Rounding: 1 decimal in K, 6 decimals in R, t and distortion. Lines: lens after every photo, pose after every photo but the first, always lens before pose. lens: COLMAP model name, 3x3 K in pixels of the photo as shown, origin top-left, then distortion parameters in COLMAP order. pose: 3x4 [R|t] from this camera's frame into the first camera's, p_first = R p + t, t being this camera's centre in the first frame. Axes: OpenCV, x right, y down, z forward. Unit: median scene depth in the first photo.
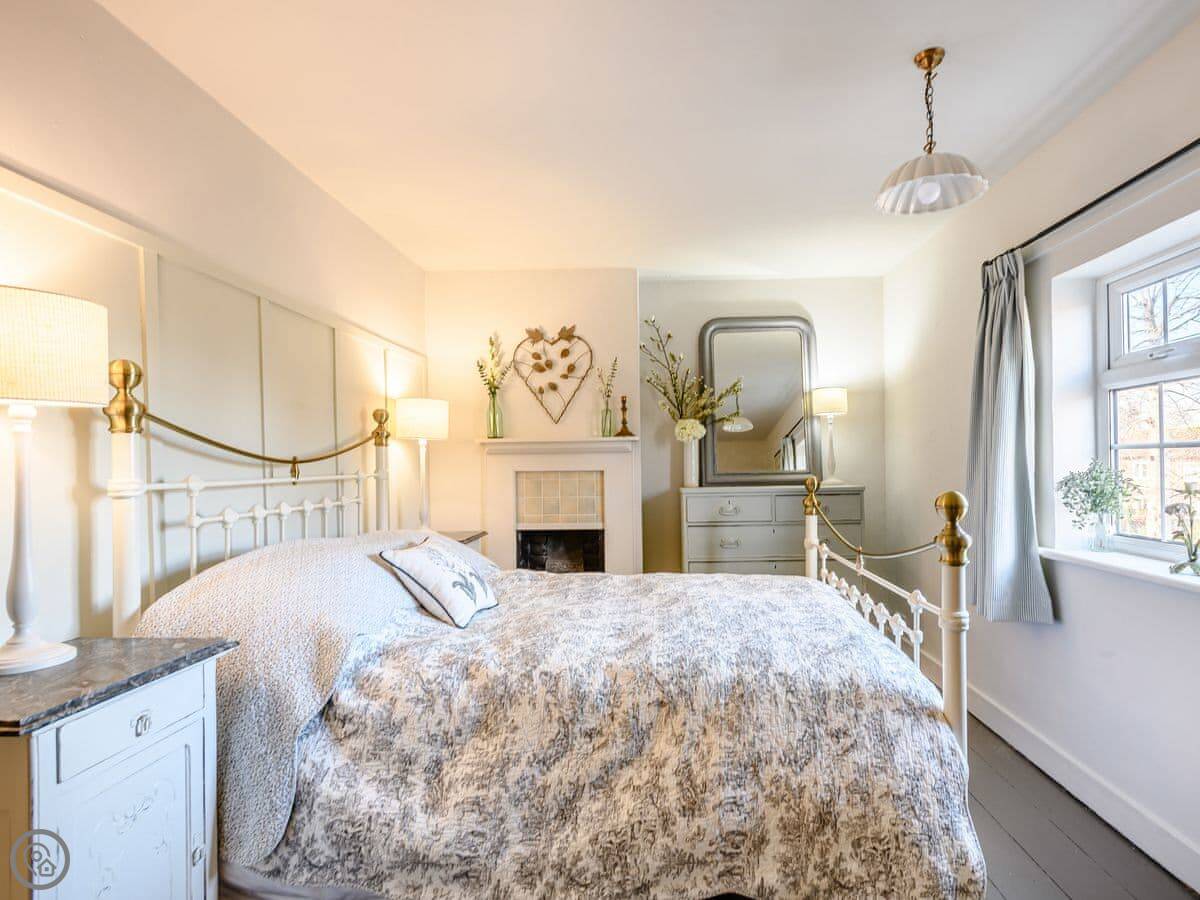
lens RADIAL K [[631.0, 0, 661.8], [0, 631.0, 464.5], [0, 0, 1]] dist [0.007557, 0.001585]
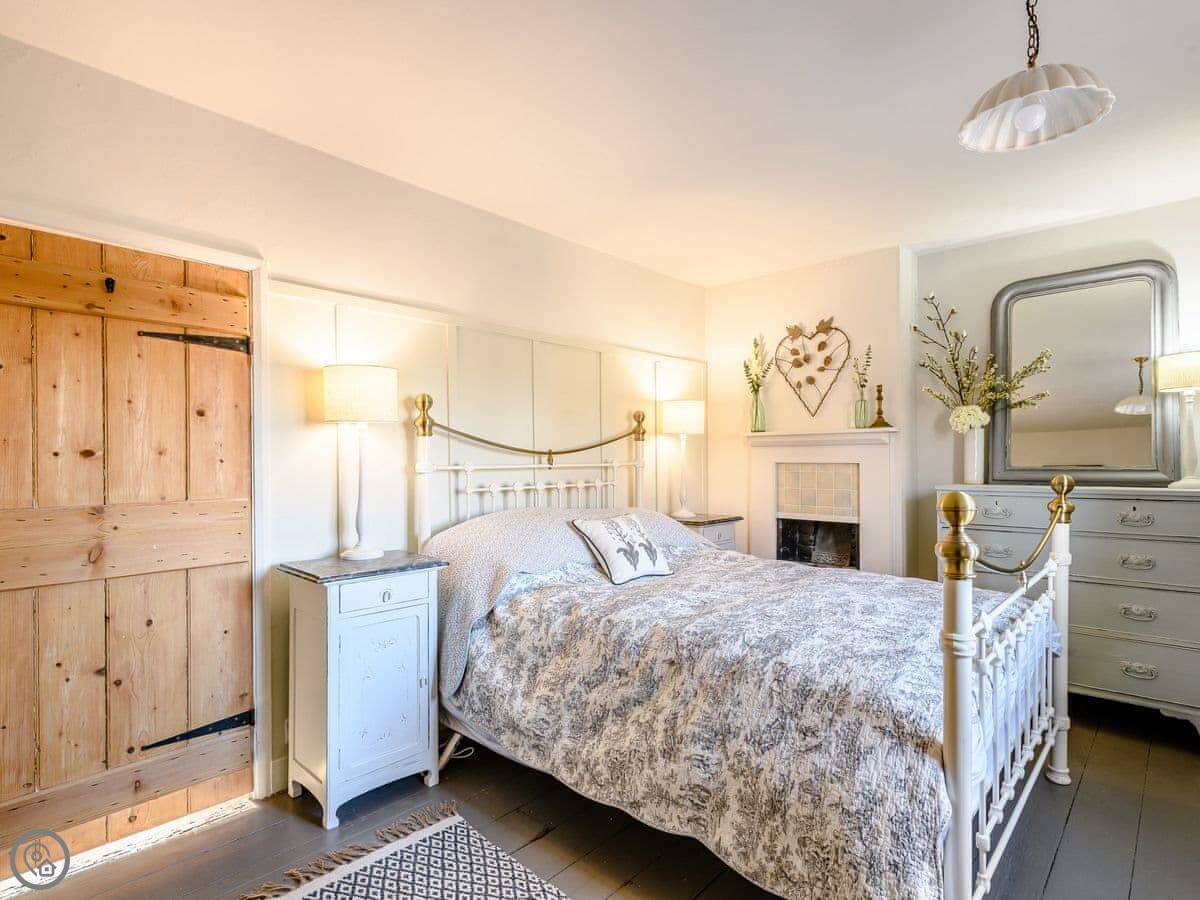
lens RADIAL K [[635.1, 0, 613.9], [0, 635.1, 460.0], [0, 0, 1]] dist [0.007101, 0.000272]
pose [[0.742167, 0.011514, -0.670116, 0.712475], [-0.007125, 0.999931, 0.009291, -0.004506], [0.670177, -0.002121, 0.742198, 0.062586]]
